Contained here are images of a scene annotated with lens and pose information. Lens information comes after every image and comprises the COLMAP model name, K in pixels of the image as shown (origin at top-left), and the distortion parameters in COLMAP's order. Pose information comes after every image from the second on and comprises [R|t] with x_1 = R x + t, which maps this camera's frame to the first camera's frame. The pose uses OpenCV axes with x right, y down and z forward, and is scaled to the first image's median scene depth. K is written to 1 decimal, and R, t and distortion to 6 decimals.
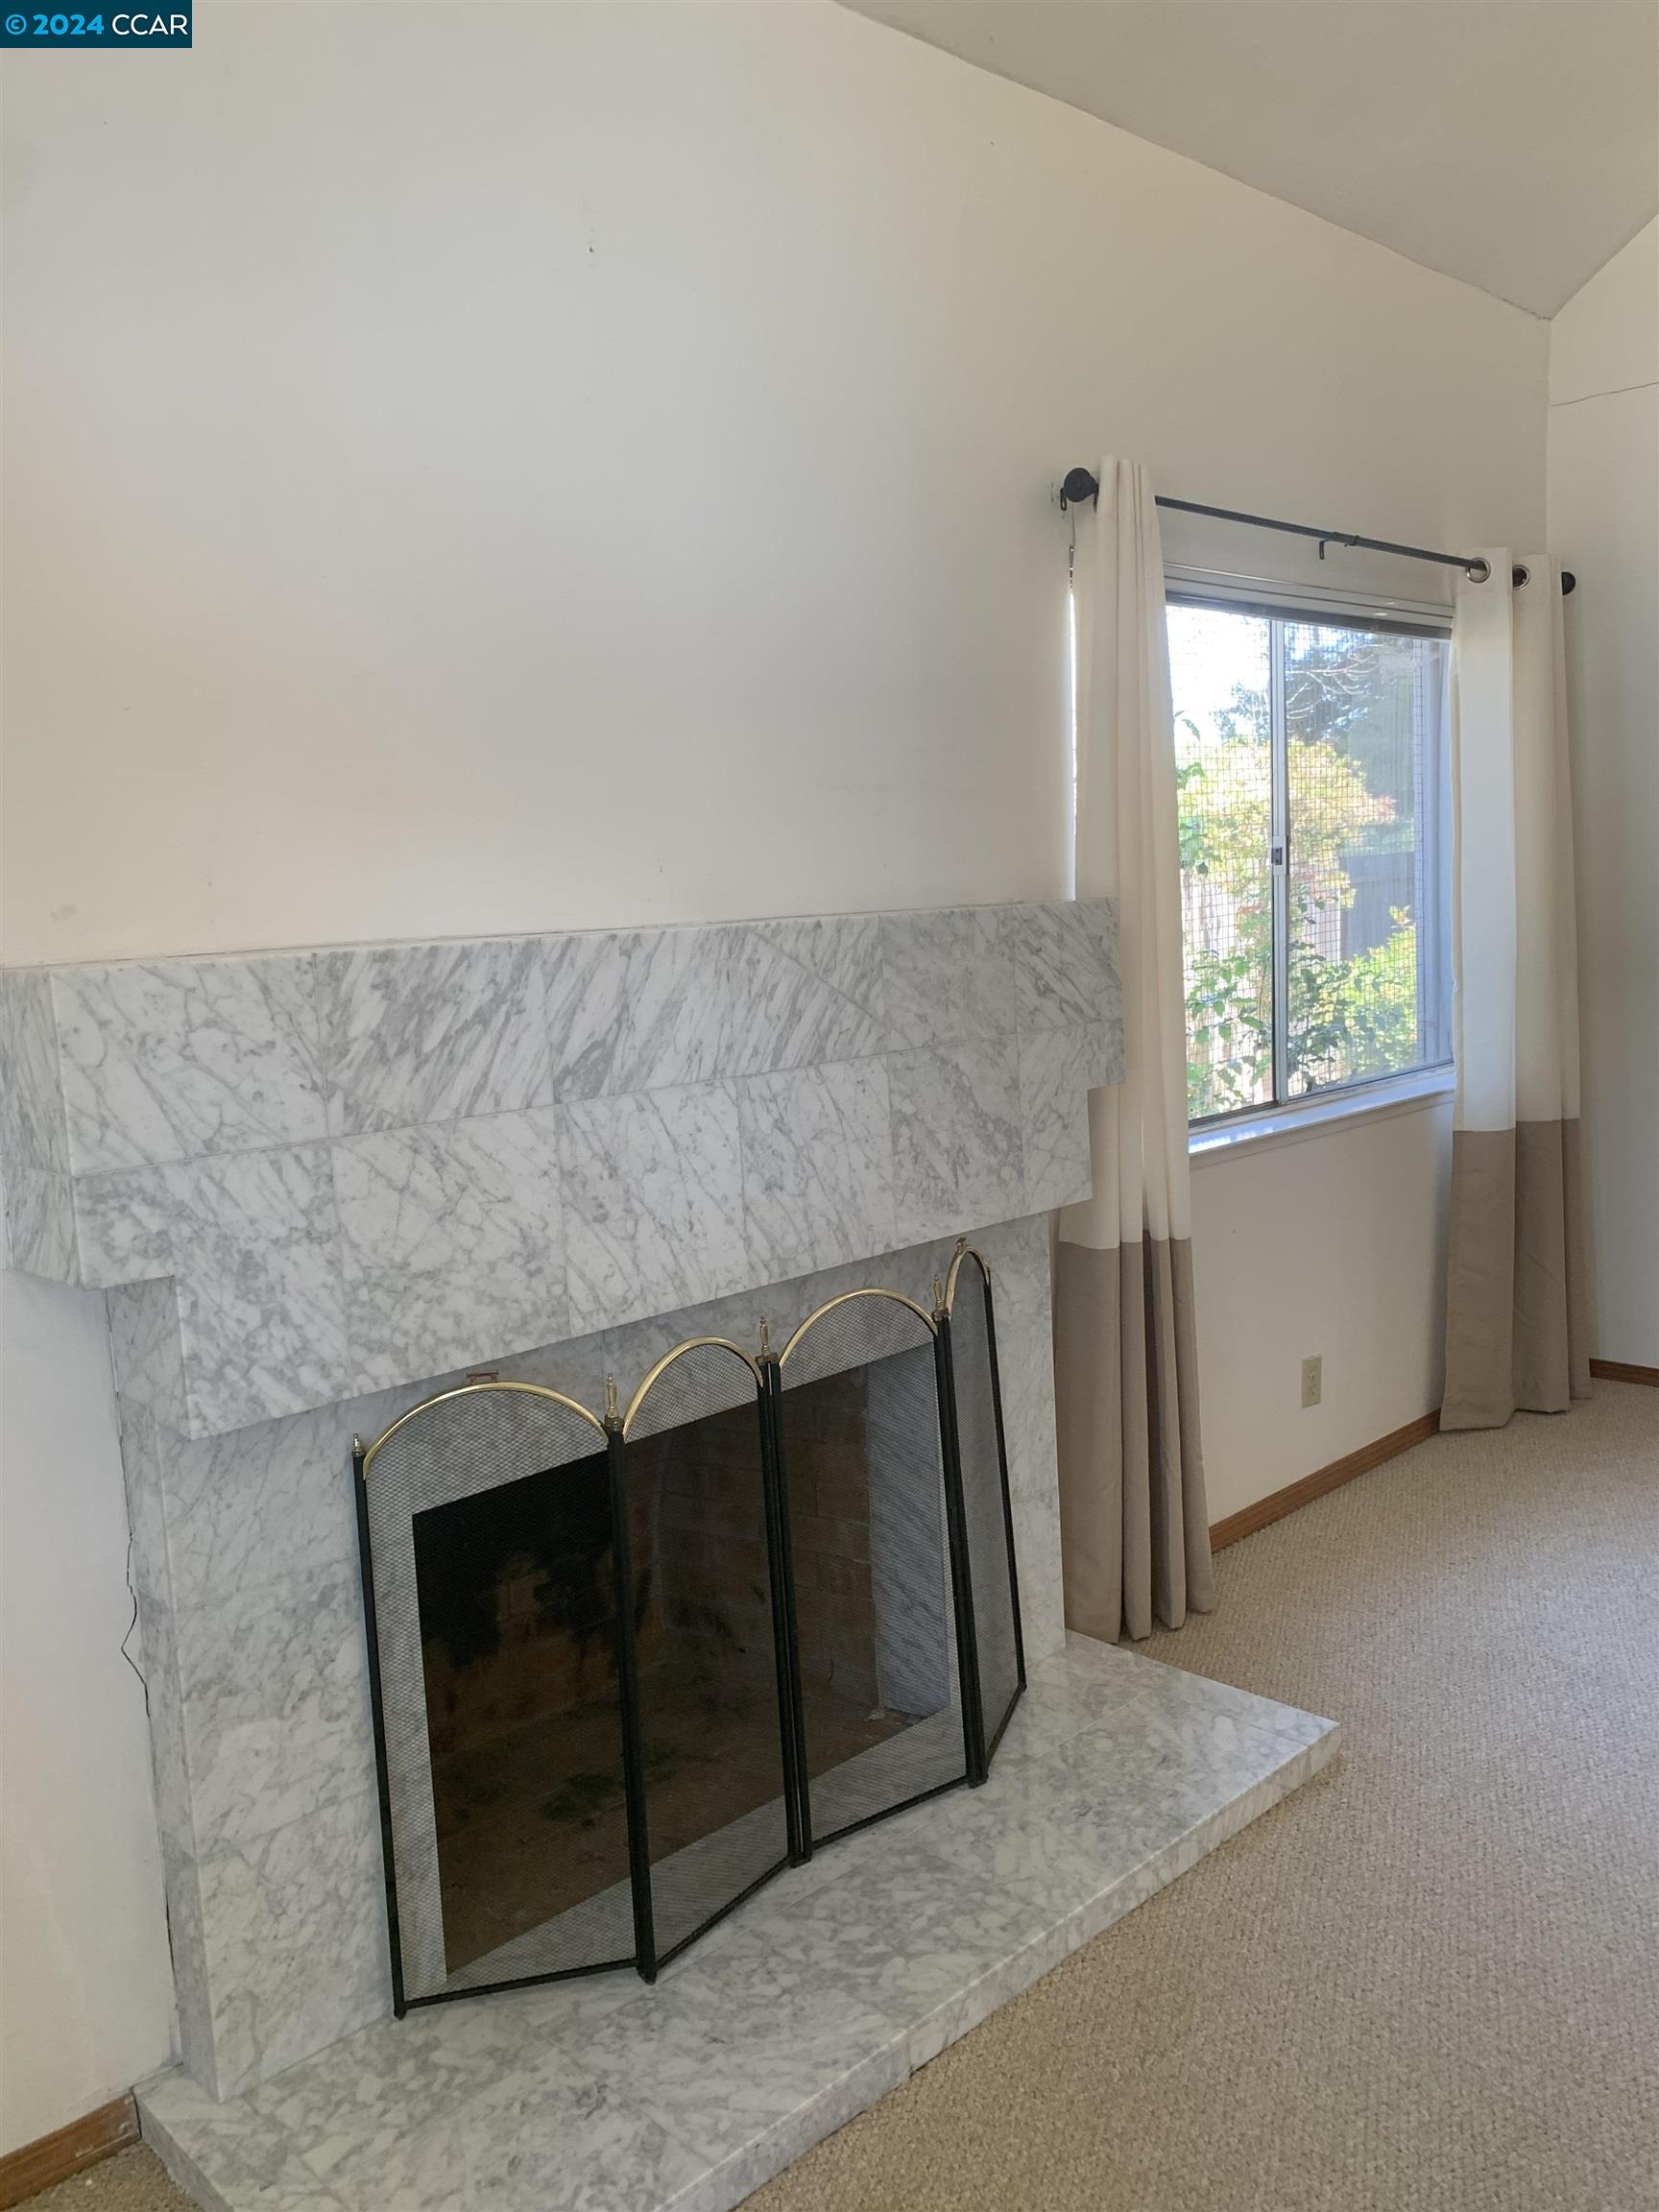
lens RADIAL K [[1699.0, 0, 829.5], [0, 1699.0, 1106.0], [0, 0, 1]] dist [0.091243, -0.161201]
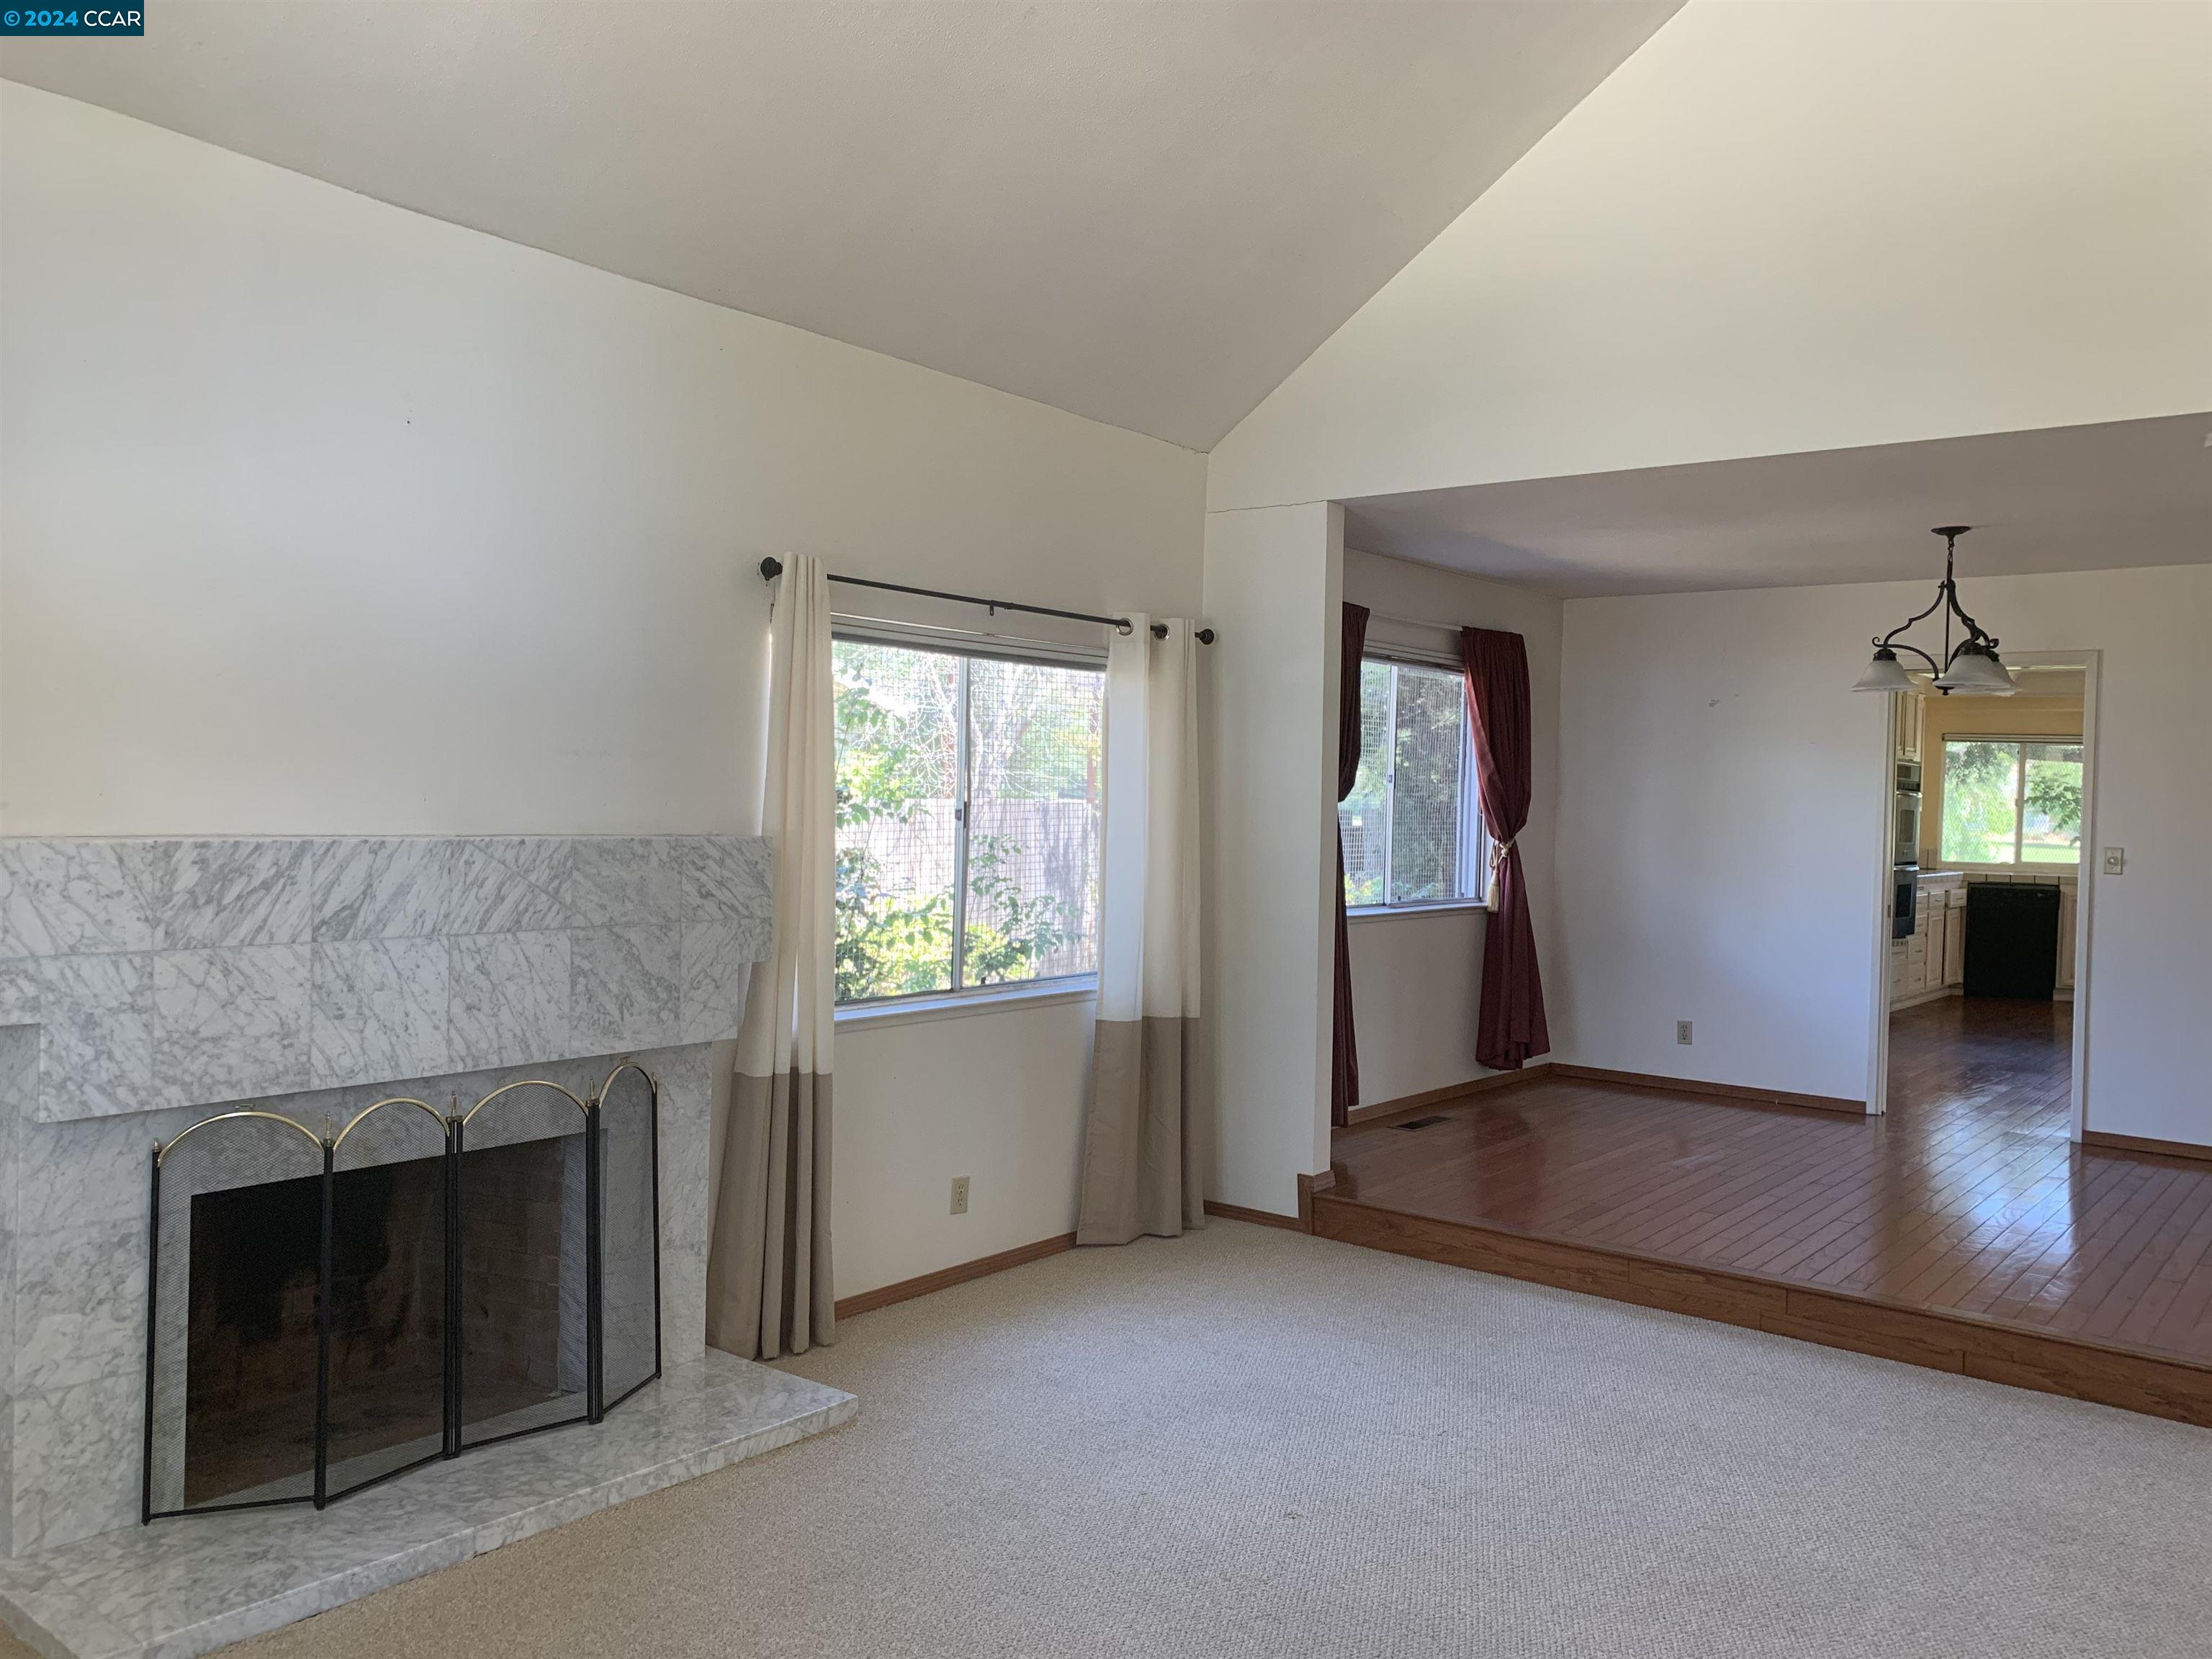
lens RADIAL K [[1730.7, 0, 1146.4], [0, 1730.7, 826.5], [0, 0, 1]] dist [-0.015094, 0.008894]
pose [[0.986393, 0.076636, 0.145448, 0.359215], [-0.060533, 0.991854, -0.112080, 0.024689], [-0.152853, 0.101750, 0.982997, -0.712239]]
